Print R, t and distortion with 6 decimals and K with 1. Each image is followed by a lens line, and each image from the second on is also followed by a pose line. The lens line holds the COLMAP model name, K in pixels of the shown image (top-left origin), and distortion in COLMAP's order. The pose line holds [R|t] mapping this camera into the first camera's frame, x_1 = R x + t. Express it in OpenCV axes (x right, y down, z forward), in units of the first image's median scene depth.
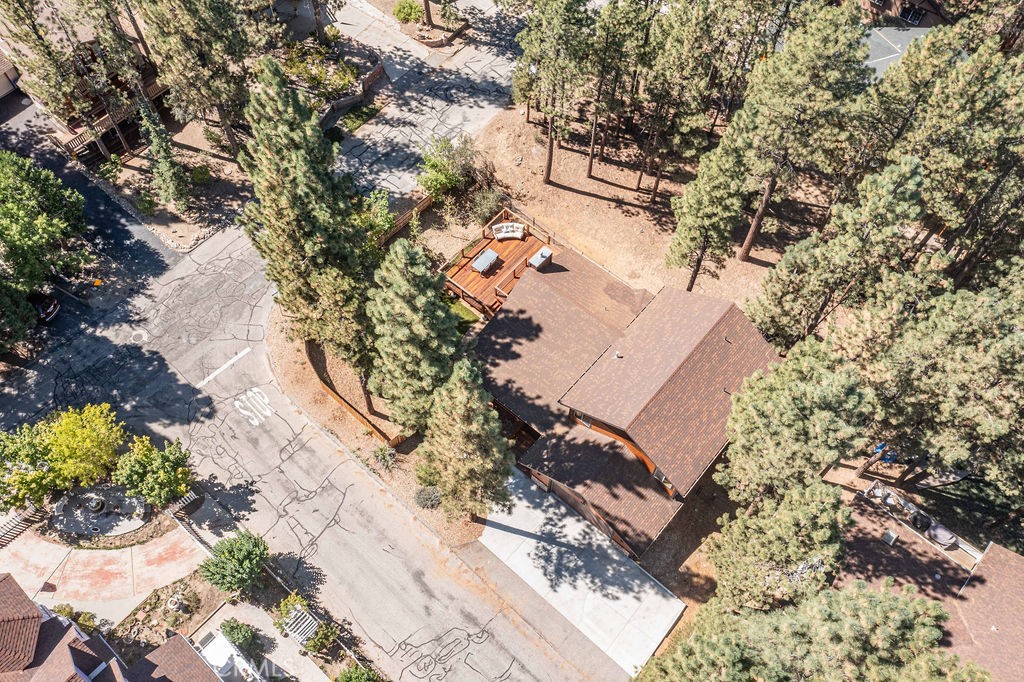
lens RADIAL K [[855.7, 0, 484.1], [0, 855.7, 318.0], [0, 0, 1]] dist [0.007860, 0.000238]
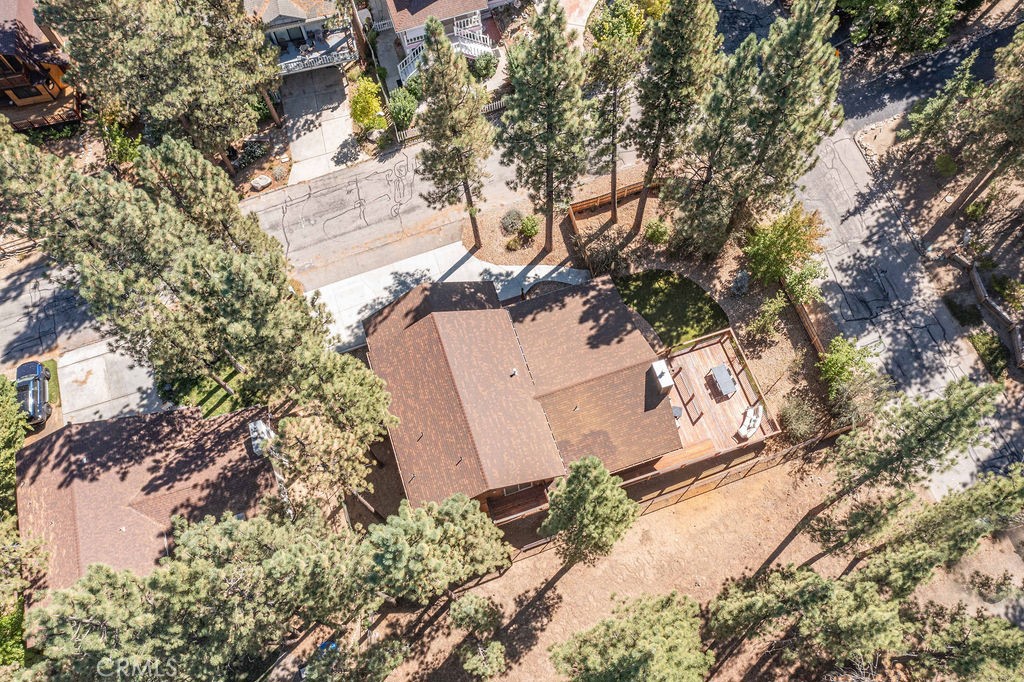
lens RADIAL K [[818.4, 0, 512.6], [0, 818.4, 336.6], [0, 0, 1]] dist [0.009581, 0.002490]
pose [[-0.504318, 0.803153, -0.317188, 0.410644], [-0.719073, -0.187220, 0.669240, -0.558875], [0.478118, 0.565591, 0.671945, 0.339959]]
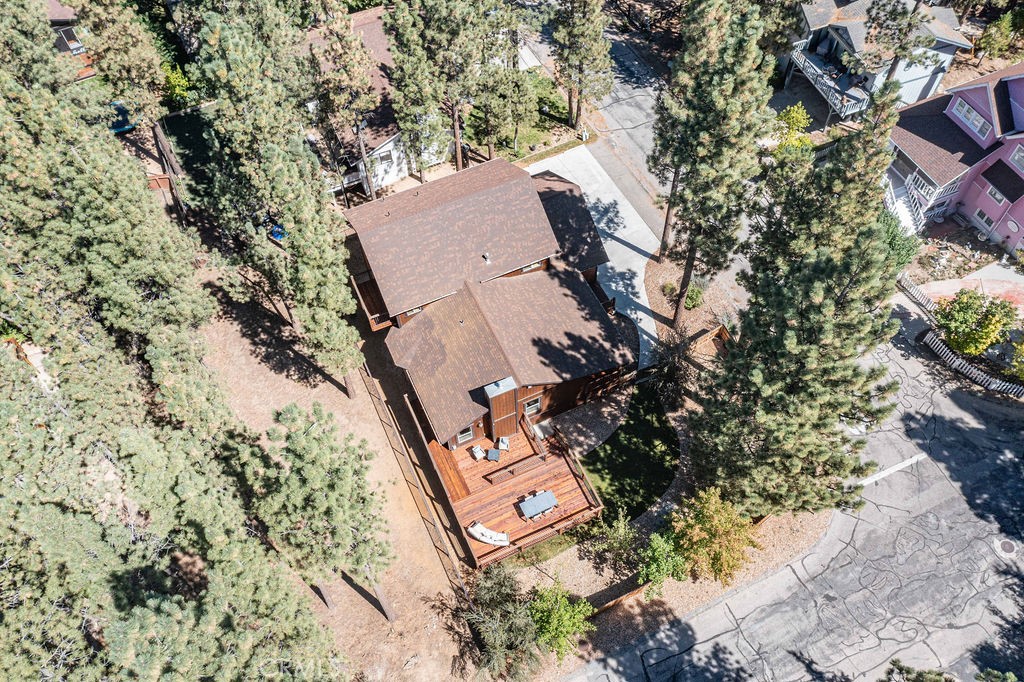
lens RADIAL K [[818.4, 0, 512.6], [0, 818.4, 336.6], [0, 0, 1]] dist [0.009581, 0.002490]
pose [[-0.911653, -0.323110, 0.253947, -0.136737], [0.368399, -0.368676, 0.853440, -0.762273], [-0.182131, 0.871595, 0.455138, 0.630109]]
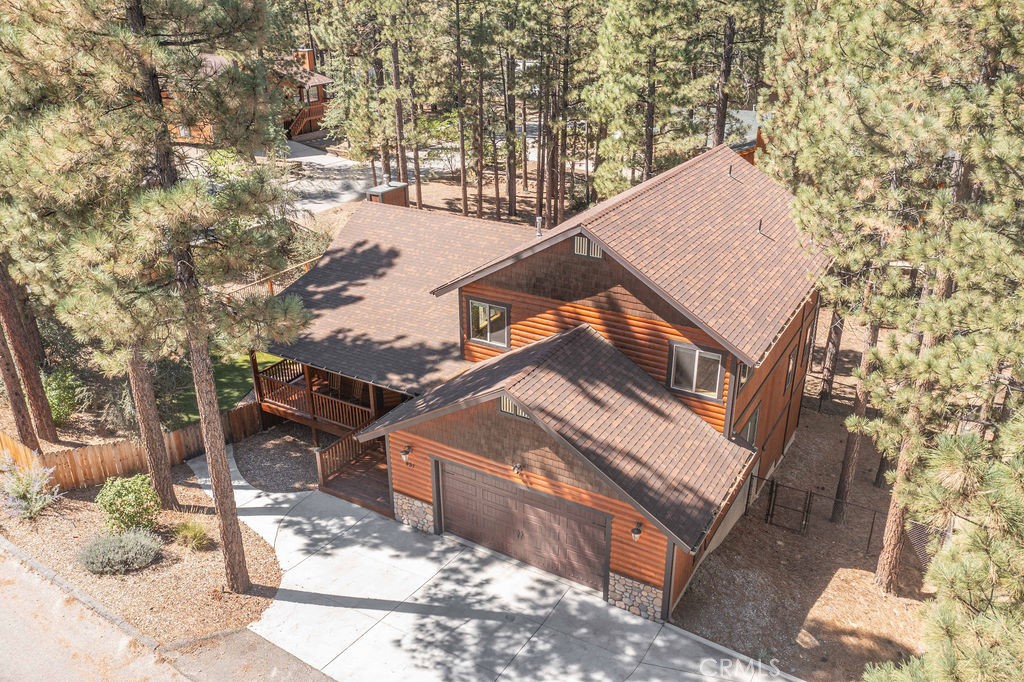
lens RADIAL K [[781.7, 0, 528.9], [0, 781.7, 339.7], [0, 0, 1]] dist [0.004481, 0.000418]
pose [[0.979962, -0.085997, 0.179666, 0.056177], [0.170130, 0.830475, -0.530441, 0.341992], [-0.103592, 0.550378, 0.828464, 0.635691]]
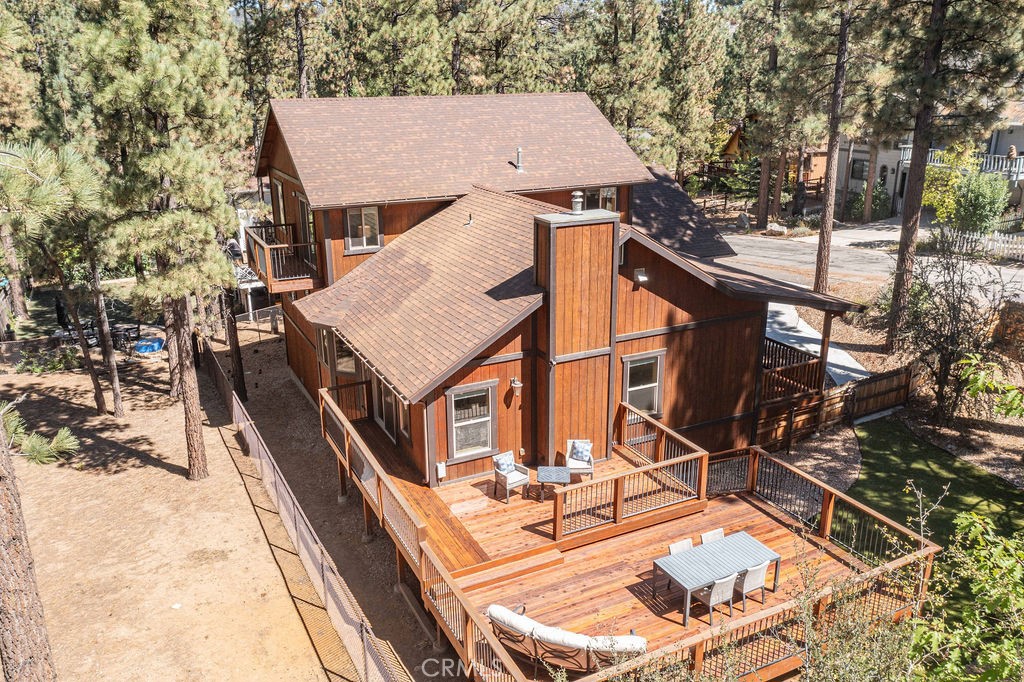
lens RADIAL K [[818.4, 0, 512.6], [0, 818.4, 336.6], [0, 0, 1]] dist [0.009581, 0.002490]
pose [[-0.925581, -0.100041, 0.365091, -0.027714], [0.331375, 0.252121, 0.909190, -0.359879], [-0.183004, 0.962511, -0.200208, 1.168678]]
